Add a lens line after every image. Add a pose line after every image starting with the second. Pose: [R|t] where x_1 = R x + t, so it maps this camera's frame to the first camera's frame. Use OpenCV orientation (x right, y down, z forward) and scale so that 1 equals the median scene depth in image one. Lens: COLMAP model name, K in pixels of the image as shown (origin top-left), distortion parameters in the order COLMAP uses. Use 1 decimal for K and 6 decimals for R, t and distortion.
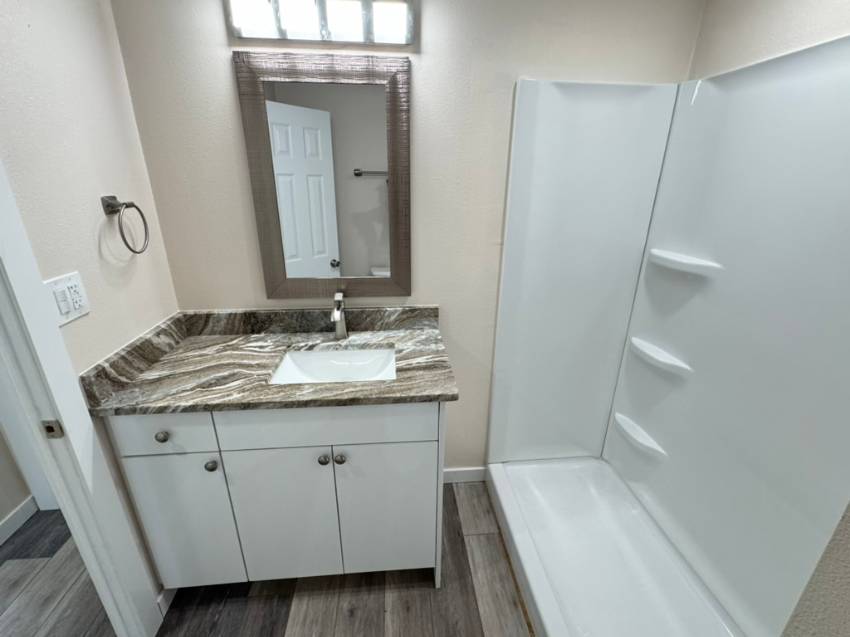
lens RADIAL K [[375.7, 0, 419.7], [0, 375.7, 318.9], [0, 0, 1]] dist [-0.007693, 0.000779]
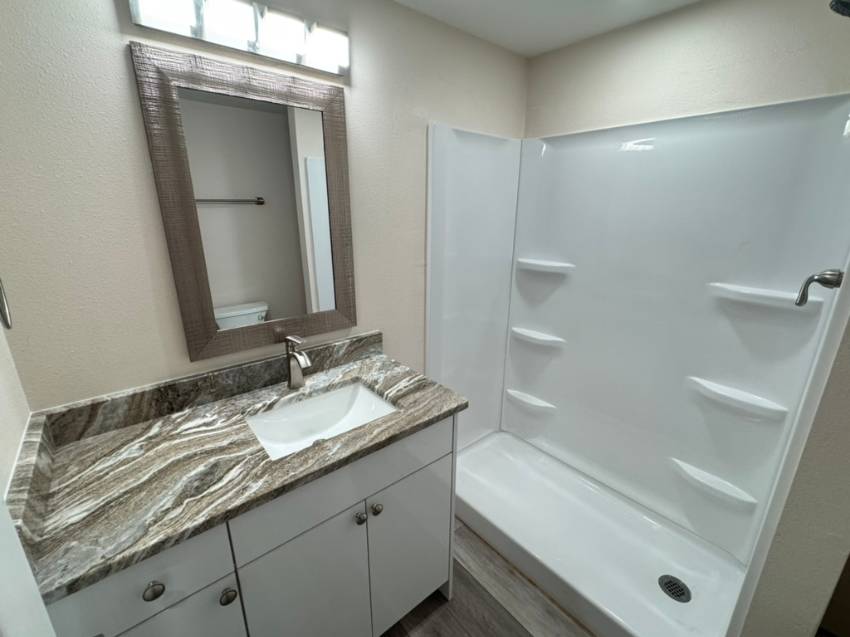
lens RADIAL K [[375.7, 0, 417.2], [0, 375.7, 320.1], [0, 0, 1]] dist [-0.007693, 0.000779]
pose [[0.818309, -0.166879, 0.550020, -0.463732], [0.198603, 0.980078, 0.001884, -0.050049], [-0.539377, 0.107694, 0.835149, 0.113421]]
